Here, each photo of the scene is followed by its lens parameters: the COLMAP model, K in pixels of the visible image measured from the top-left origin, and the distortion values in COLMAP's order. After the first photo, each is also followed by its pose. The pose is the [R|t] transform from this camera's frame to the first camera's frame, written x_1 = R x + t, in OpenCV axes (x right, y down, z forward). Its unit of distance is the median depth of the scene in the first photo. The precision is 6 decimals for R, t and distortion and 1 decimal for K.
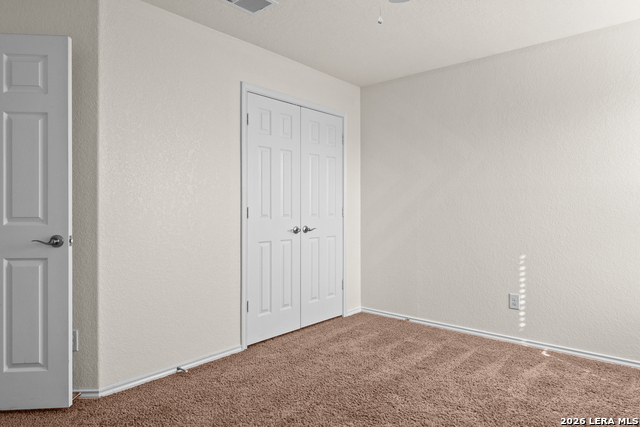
lens RADIAL K [[400.6, 0, 317.7], [0, 400.6, 210.9], [0, 0, 1]] dist [0.001493, -0.003830]
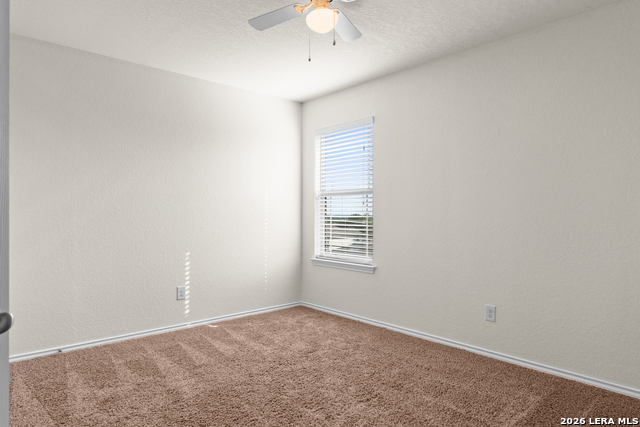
lens RADIAL K [[400.6, 0, 317.8], [0, 400.6, 216.9], [0, 0, 1]] dist [0.001493, -0.003830]
pose [[0.077710, 0.004027, 0.996968, -0.639207], [-0.003138, 0.999988, -0.003794, 0.008888], [-0.996971, -0.002833, 0.077721, 0.524440]]
